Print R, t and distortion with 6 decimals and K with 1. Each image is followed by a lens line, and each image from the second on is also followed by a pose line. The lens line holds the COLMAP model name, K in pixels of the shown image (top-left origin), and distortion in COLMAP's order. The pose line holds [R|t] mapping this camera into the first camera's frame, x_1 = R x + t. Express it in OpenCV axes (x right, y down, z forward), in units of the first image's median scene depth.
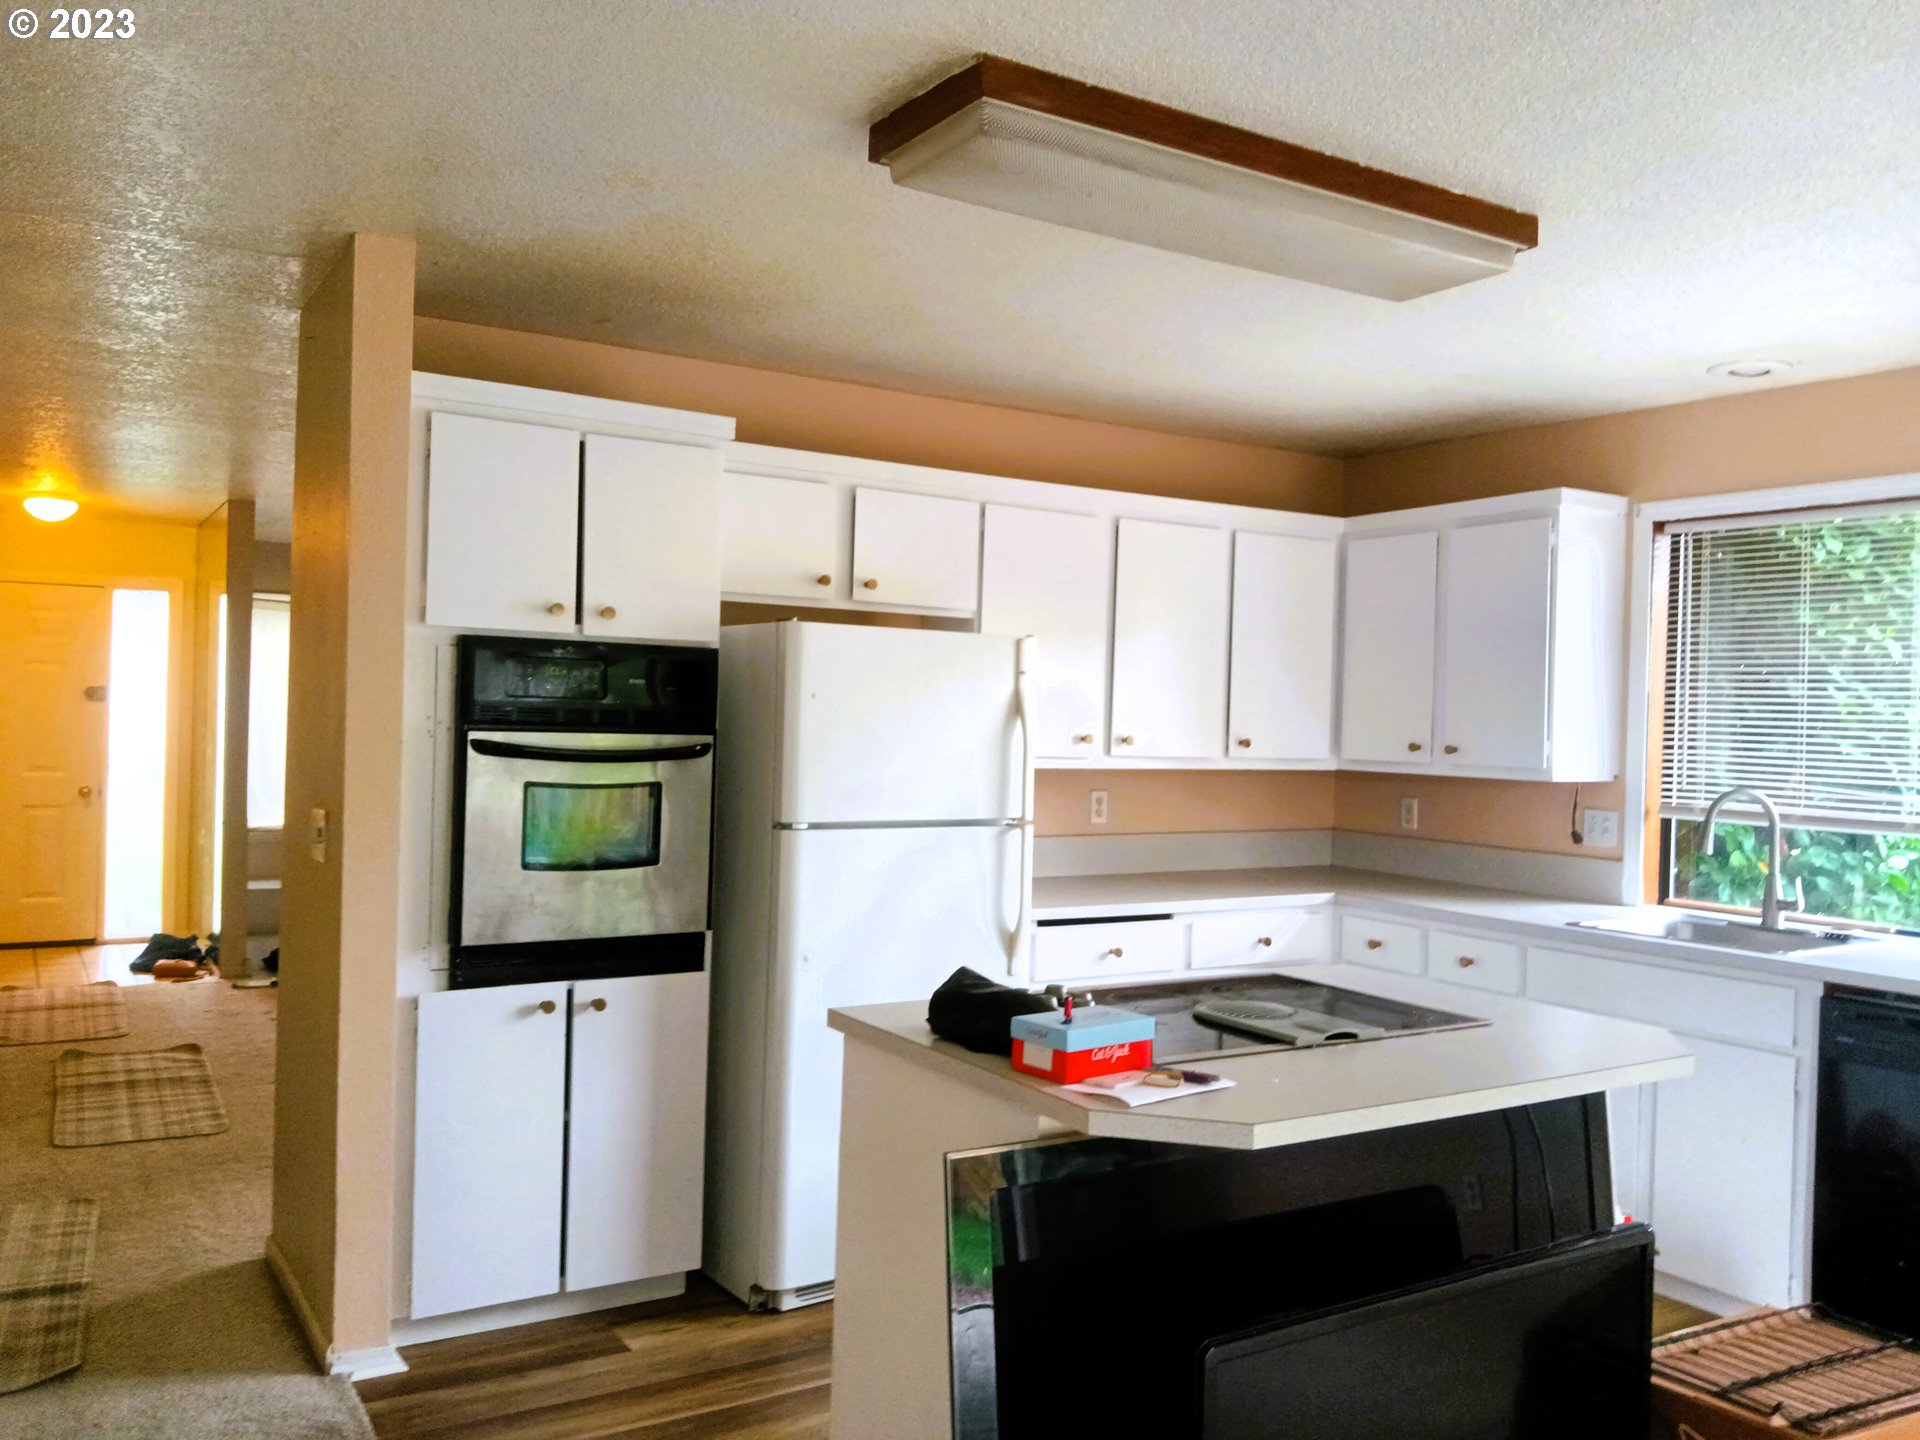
lens RADIAL K [[1530.6, 0, 950.6], [0, 1530.6, 710.1], [0, 0, 1]] dist [0.009421, -0.048899]
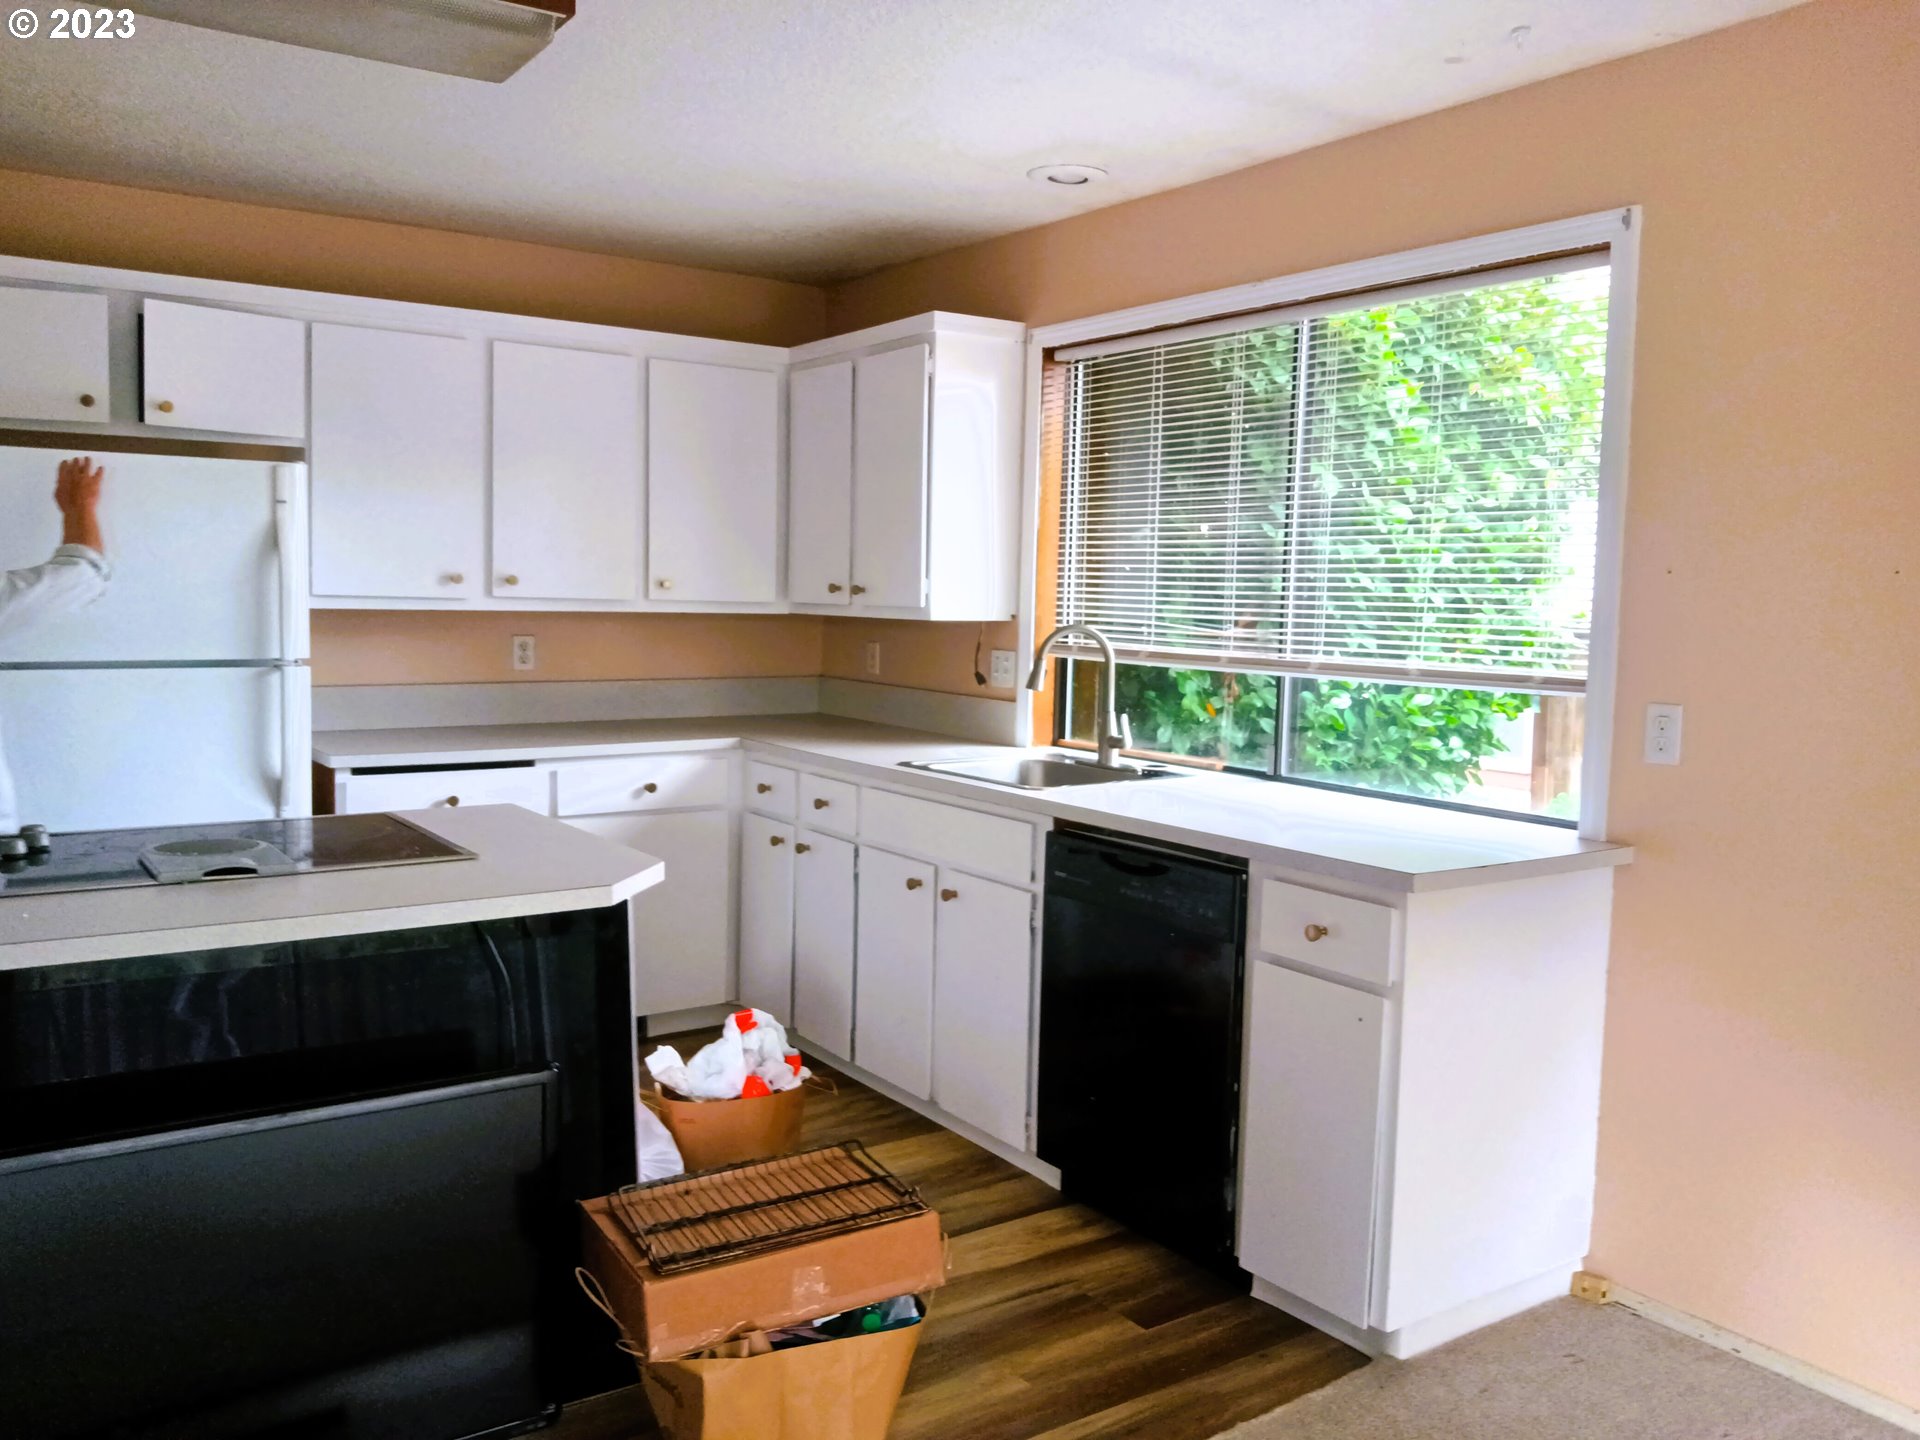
lens RADIAL K [[1530.6, 0, 960.5], [0, 1530.6, 724.3], [0, 0, 1]] dist [0.009421, -0.048899]
pose [[0.997067, -0.010685, 0.075790, 0.329474], [0.003453, 0.995479, 0.094919, 0.020019], [-0.076462, -0.094379, 0.992596, 0.030011]]
